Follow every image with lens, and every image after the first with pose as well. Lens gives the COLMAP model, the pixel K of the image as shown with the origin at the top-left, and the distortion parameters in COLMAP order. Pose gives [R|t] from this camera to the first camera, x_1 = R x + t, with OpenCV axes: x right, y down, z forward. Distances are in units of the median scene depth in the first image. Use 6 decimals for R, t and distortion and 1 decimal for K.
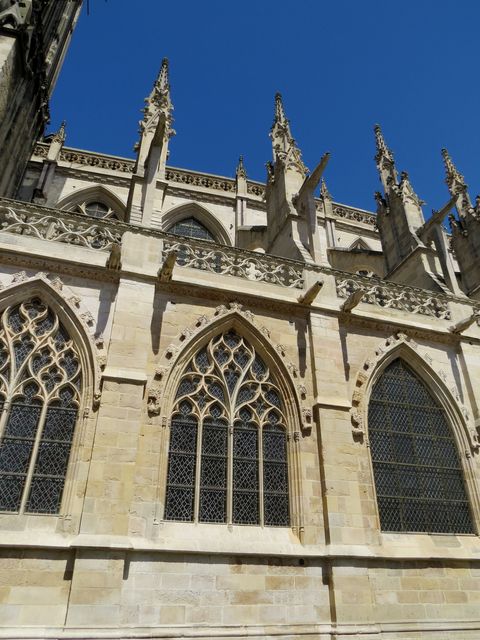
lens RADIAL K [[467.2, 0, 240.0], [0, 467.2, 320.0], [0, 0, 1]] dist [-0.021812, 0.008420]
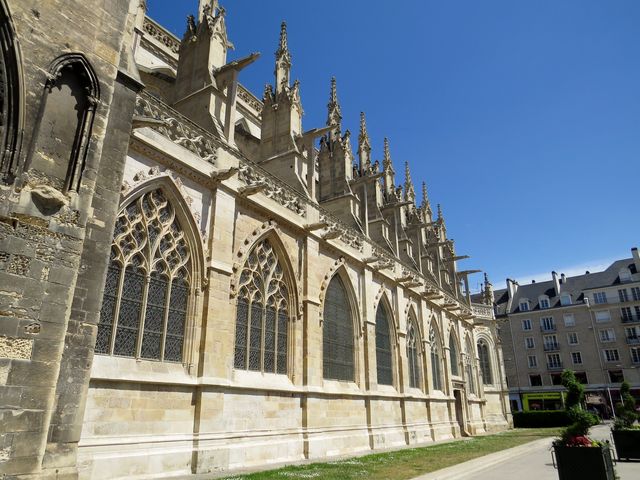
lens RADIAL K [[455.3, 0, 320.0], [0, 455.3, 240.0], [0, 0, 1]] dist [0.001015, 0.000008]
pose [[0.779789, 0.217357, 0.587099, -0.742132], [-0.314912, 0.946698, 0.067779, -0.128422], [-0.541073, -0.237738, 0.806673, -0.209851]]
